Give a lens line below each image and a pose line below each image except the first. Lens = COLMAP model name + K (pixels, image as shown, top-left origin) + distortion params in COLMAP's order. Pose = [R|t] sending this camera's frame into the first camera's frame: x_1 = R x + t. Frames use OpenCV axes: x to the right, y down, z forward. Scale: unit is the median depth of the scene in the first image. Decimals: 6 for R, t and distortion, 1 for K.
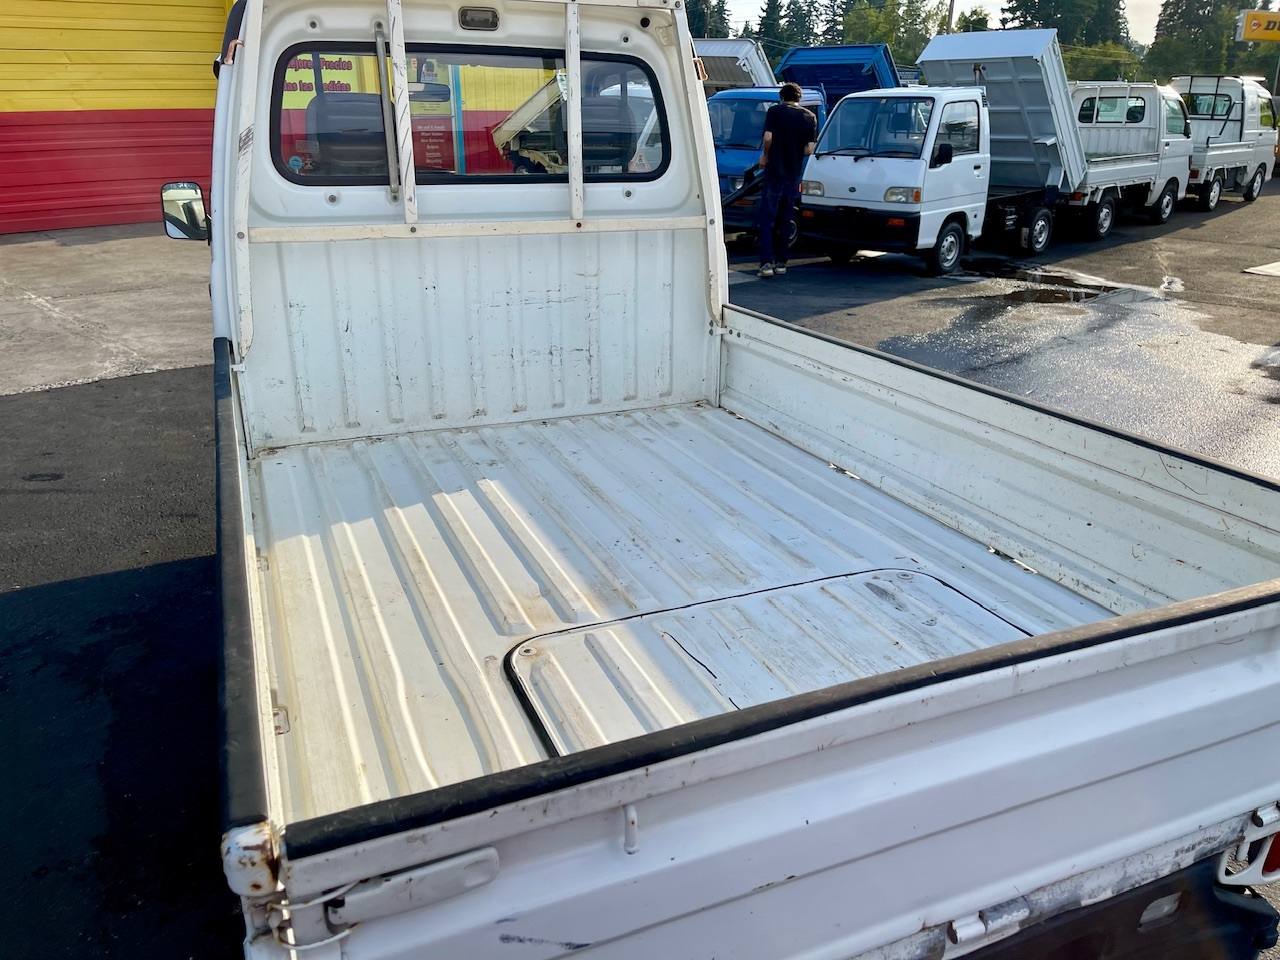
lens RADIAL K [[973.5, 0, 649.3], [0, 973.5, 471.6], [0, 0, 1]] dist [0.066729, -0.098324]
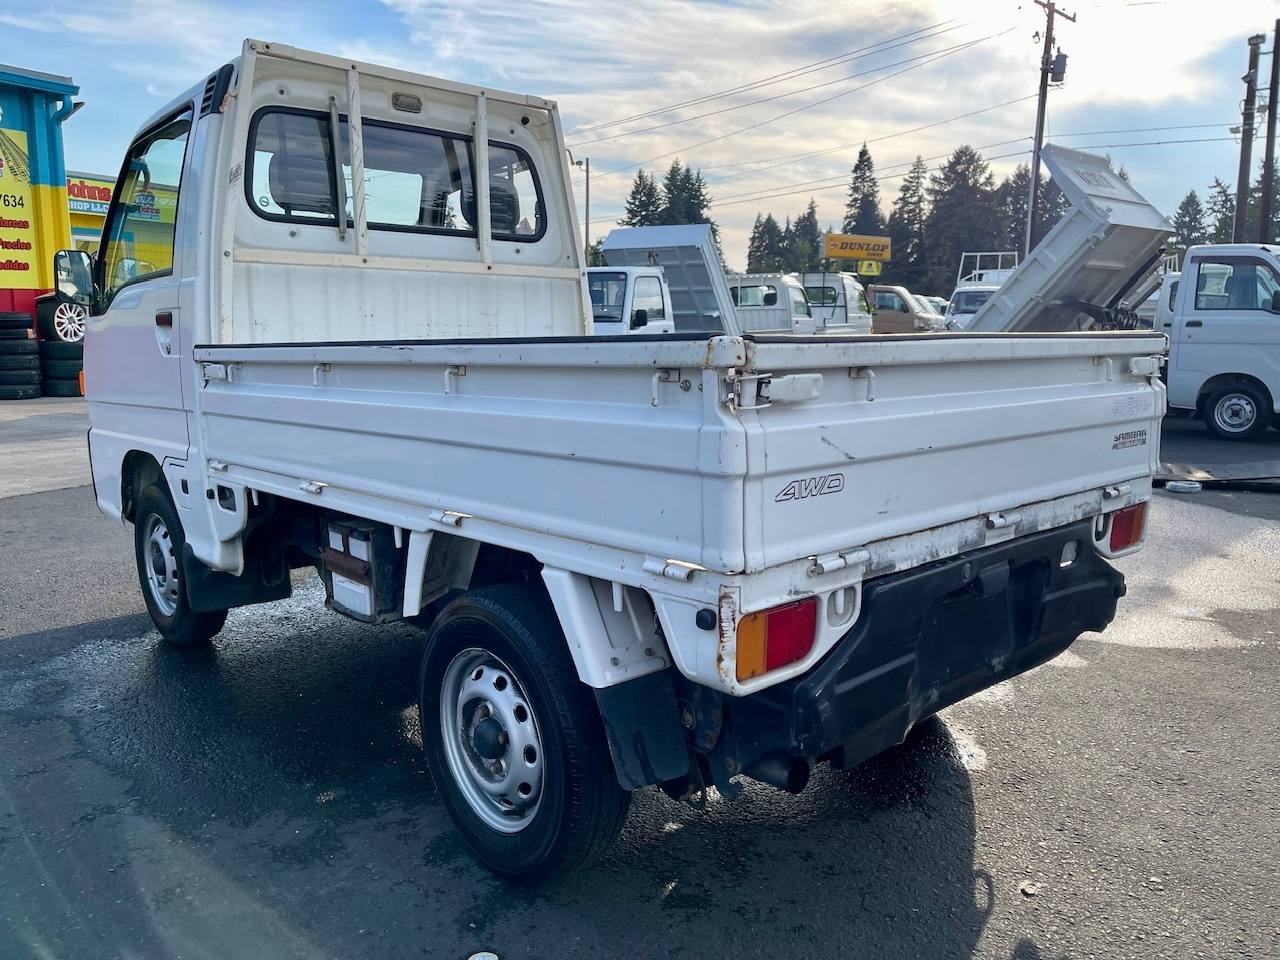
lens RADIAL K [[973.5, 0, 634.3], [0, 973.5, 487.4], [0, 0, 1]] dist [0.066729, -0.098324]
pose [[0.946376, -0.059270, 0.317583, -0.298617], [0.118324, 0.978312, -0.170017, 0.240583], [-0.300618, 0.198478, 0.932864, -0.139222]]
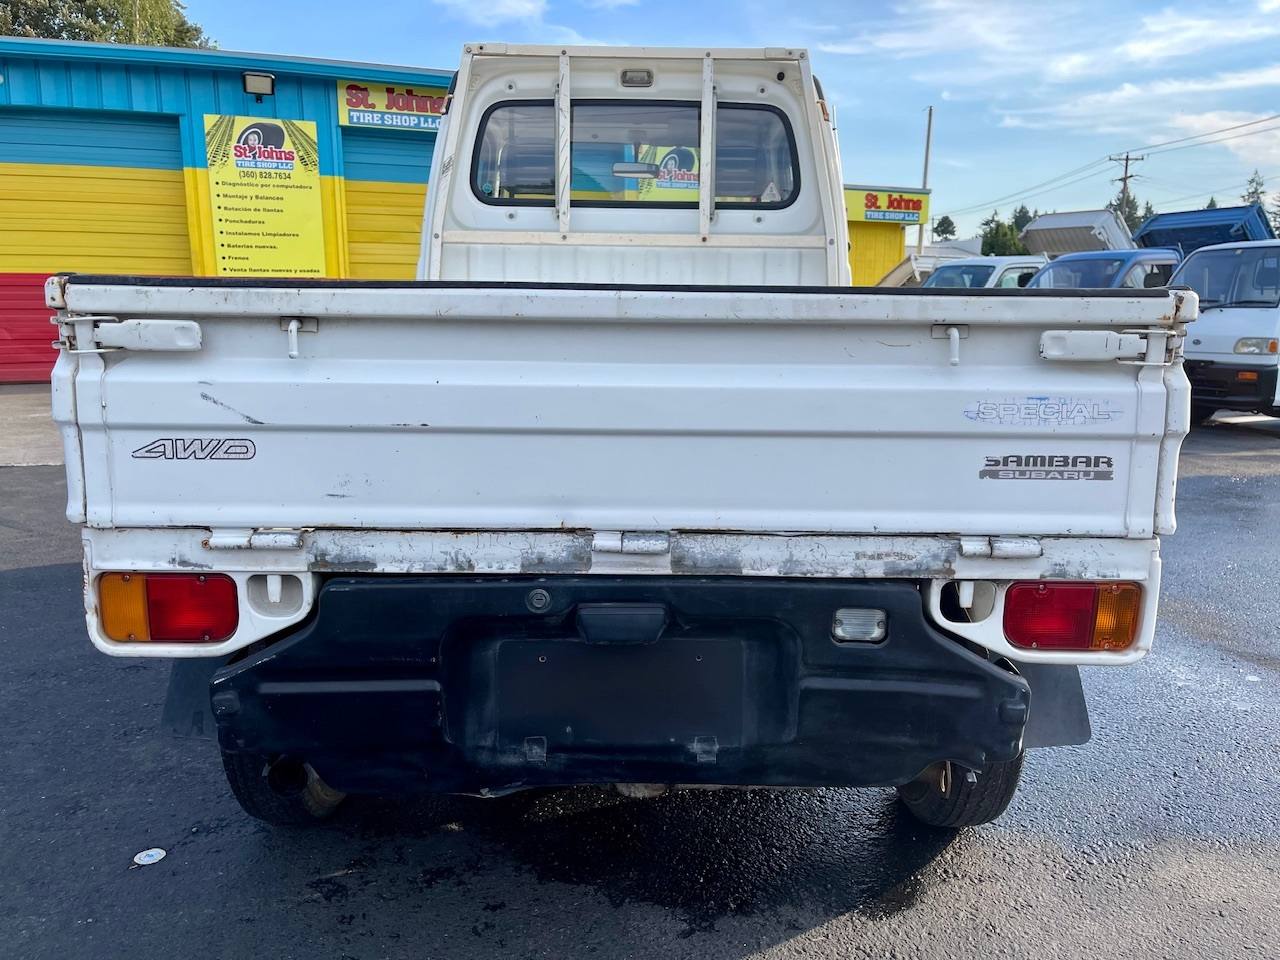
lens RADIAL K [[973.5, 0, 638.5], [0, 973.5, 481.9], [0, 0, 1]] dist [0.066729, -0.098324]
pose [[0.920571, 0.064829, -0.385158, 0.317549], [-0.136427, 0.977387, -0.161562, 0.226062], [0.365975, 0.201276, 0.908598, -0.031992]]
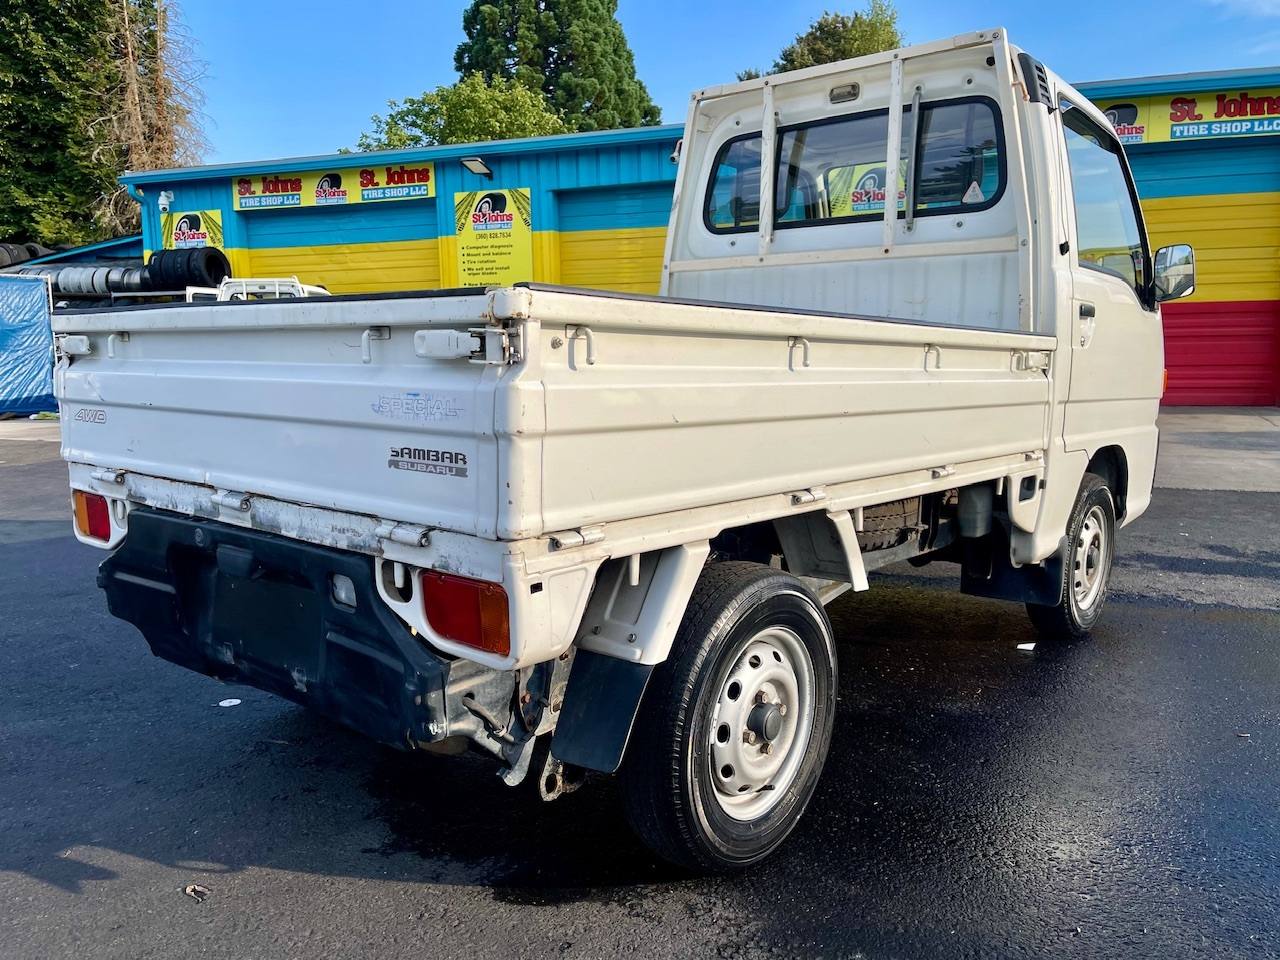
lens RADIAL K [[973.5, 0, 644.9], [0, 973.5, 485.4], [0, 0, 1]] dist [0.066729, -0.098324]
pose [[0.451619, 0.113441, -0.884970, 0.792505], [-0.300802, 0.953172, -0.031322, 0.112916], [0.839975, 0.280346, 0.464594, 0.326090]]
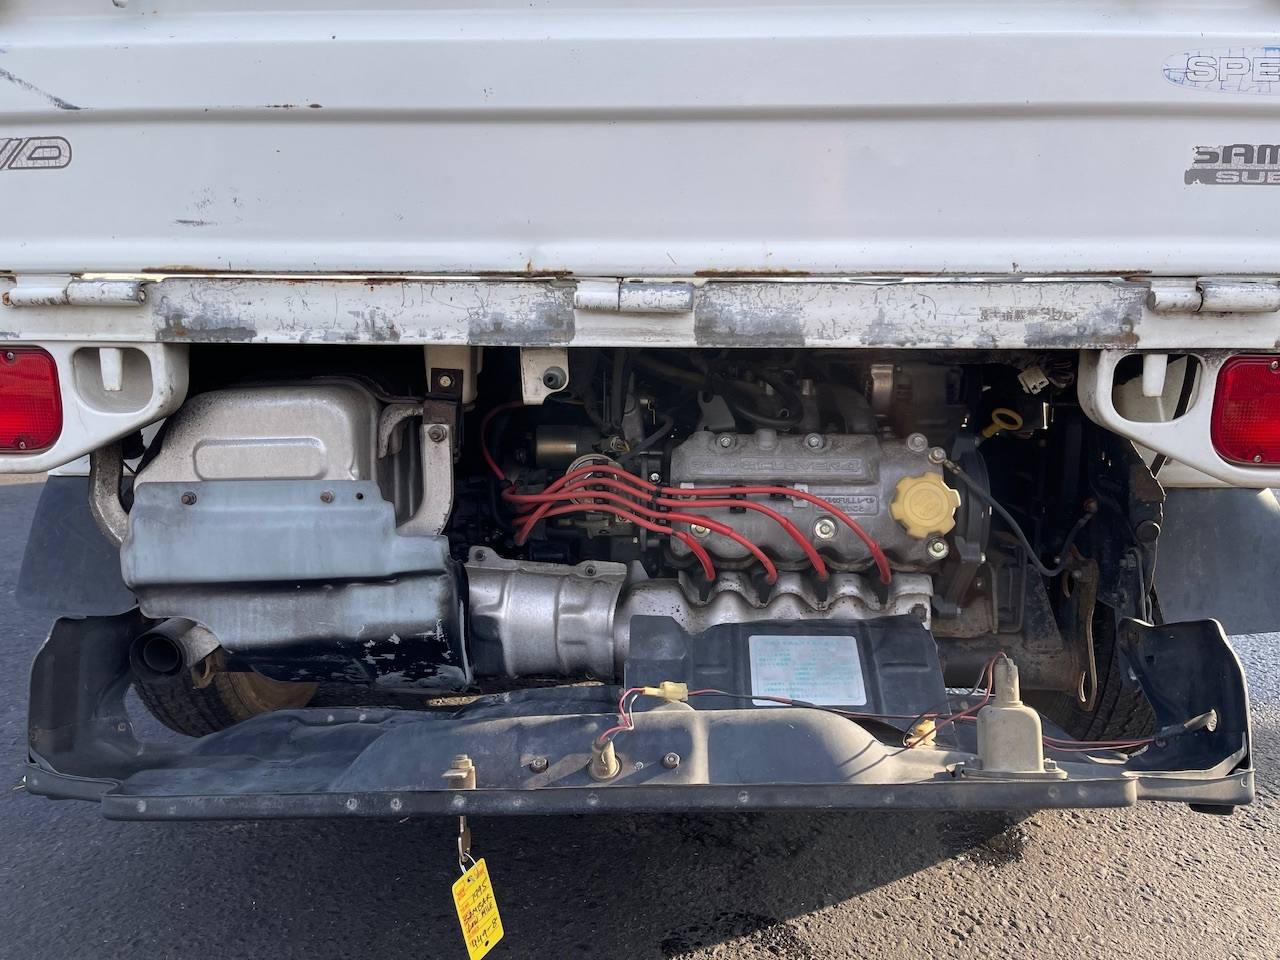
lens RADIAL K [[973.5, 0, 638.7], [0, 973.5, 487.5], [0, 0, 1]] dist [0.066729, -0.098324]
pose [[0.898474, 0.079347, -0.431797, 0.275121], [-0.145578, 0.981732, -0.122513, 0.276124], [0.414188, 0.172934, 0.893612, 0.133202]]
